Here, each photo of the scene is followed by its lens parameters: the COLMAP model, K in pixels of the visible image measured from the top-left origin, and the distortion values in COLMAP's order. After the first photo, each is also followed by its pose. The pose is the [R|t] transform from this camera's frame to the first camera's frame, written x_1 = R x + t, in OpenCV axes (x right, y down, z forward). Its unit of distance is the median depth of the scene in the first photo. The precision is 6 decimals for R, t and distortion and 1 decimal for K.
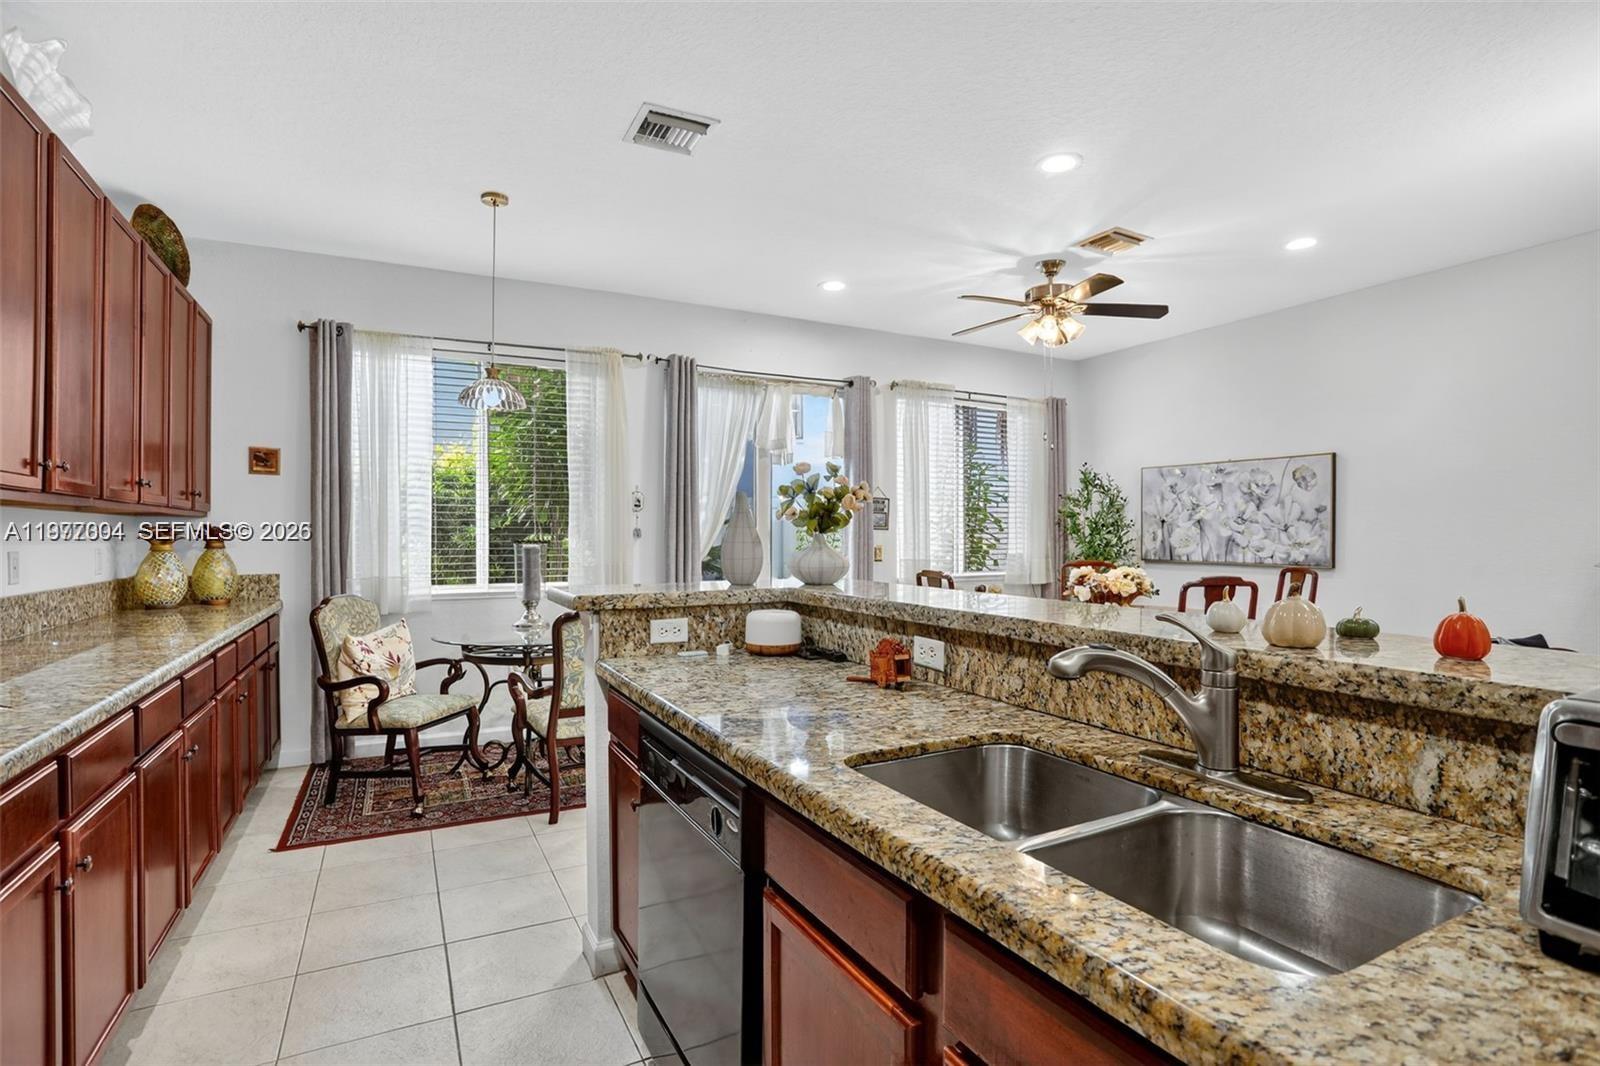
lens RADIAL K [[783.6, 0, 807.1], [0, 783.6, 538.5], [0, 0, 1]] dist [-0.022792, 0.001545]
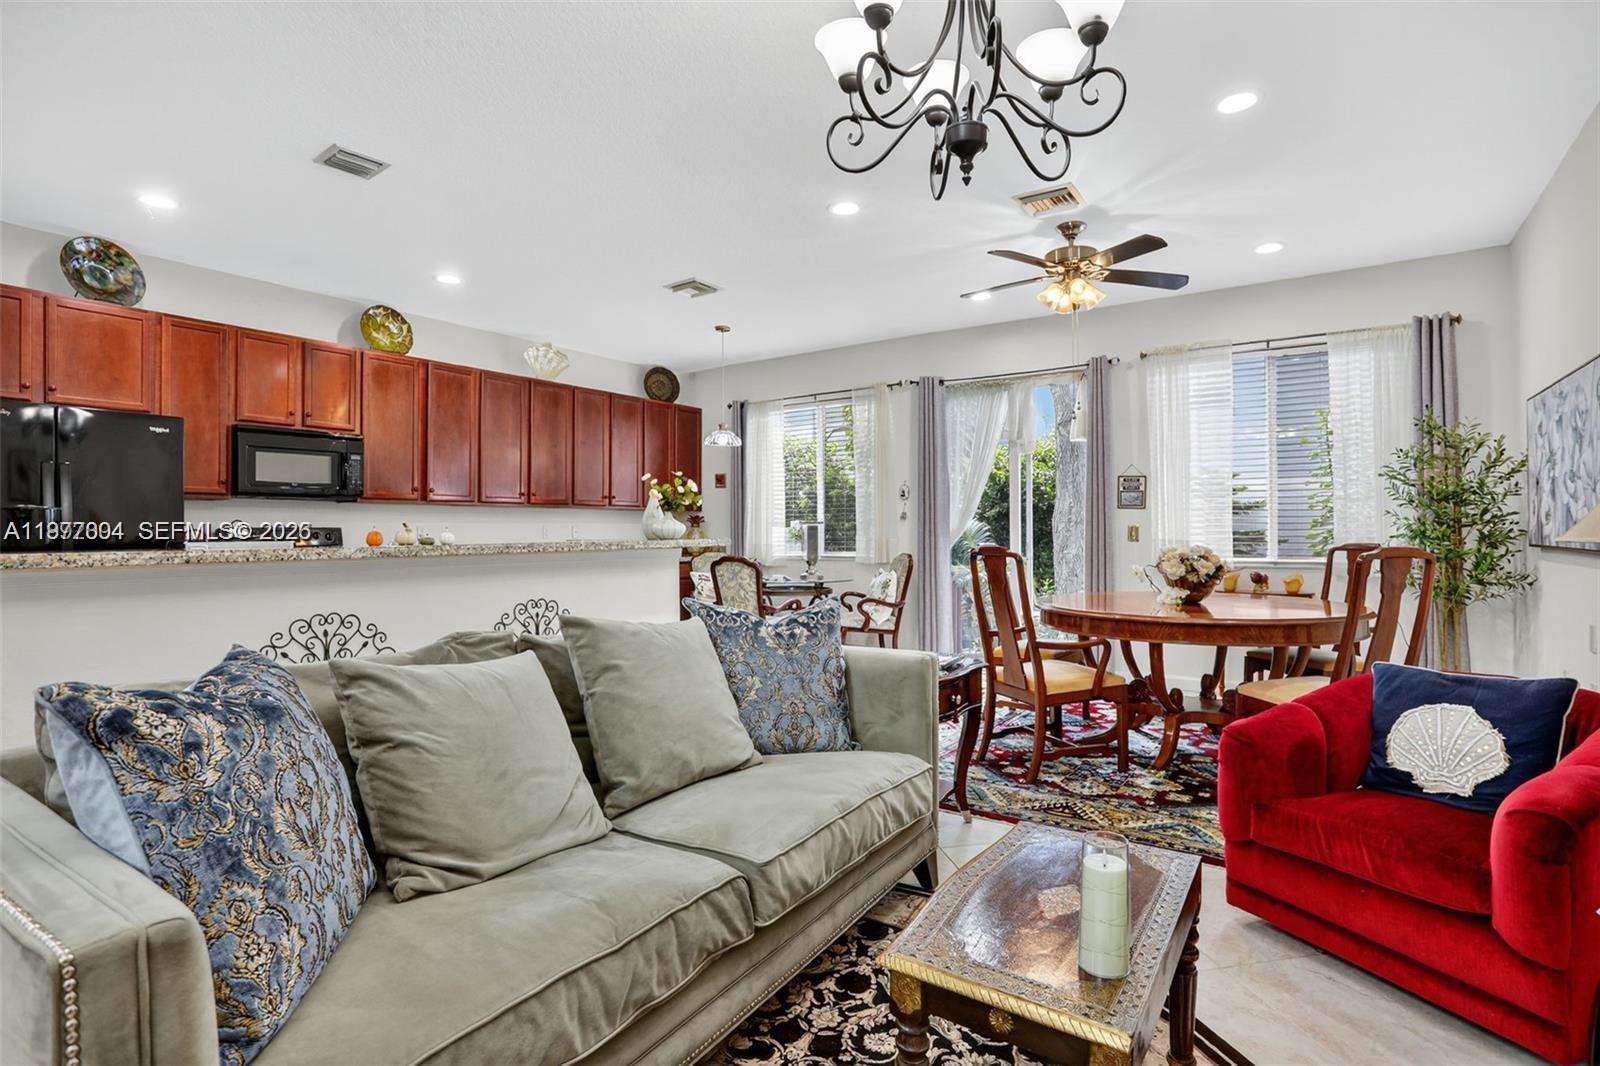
lens RADIAL K [[783.6, 0, 811.0], [0, 783.6, 530.0], [0, 0, 1]] dist [-0.022792, 0.001545]
pose [[0.474115, -0.003084, -0.880457, 0.756591], [-0.000083, 0.999994, -0.003547, 0.018117], [0.880463, 0.001755, 0.474112, 0.202415]]
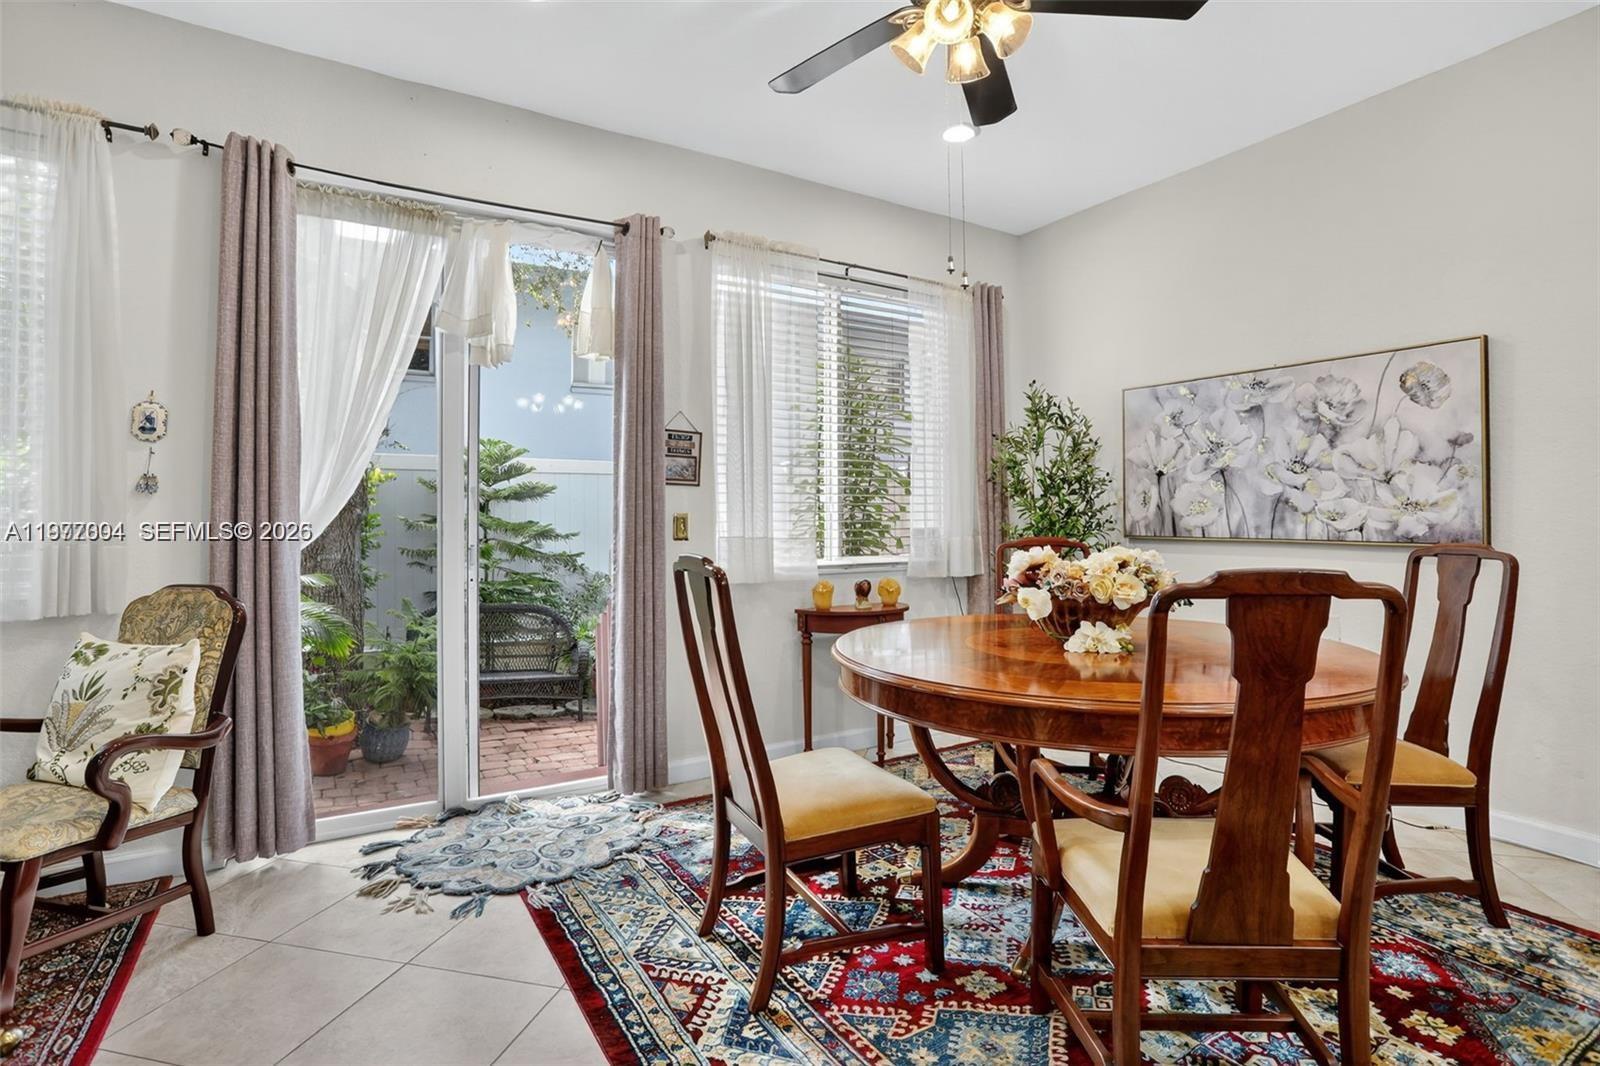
lens RADIAL K [[783.6, 0, 784.0], [0, 783.6, 498.9], [0, 0, 1]] dist [-0.022792, 0.001545]
pose [[0.999272, -0.003243, 0.038016, 0.146869], [0.004373, 0.999549, -0.029696, 0.016136], [-0.037903, 0.029840, 0.998836, 0.427185]]
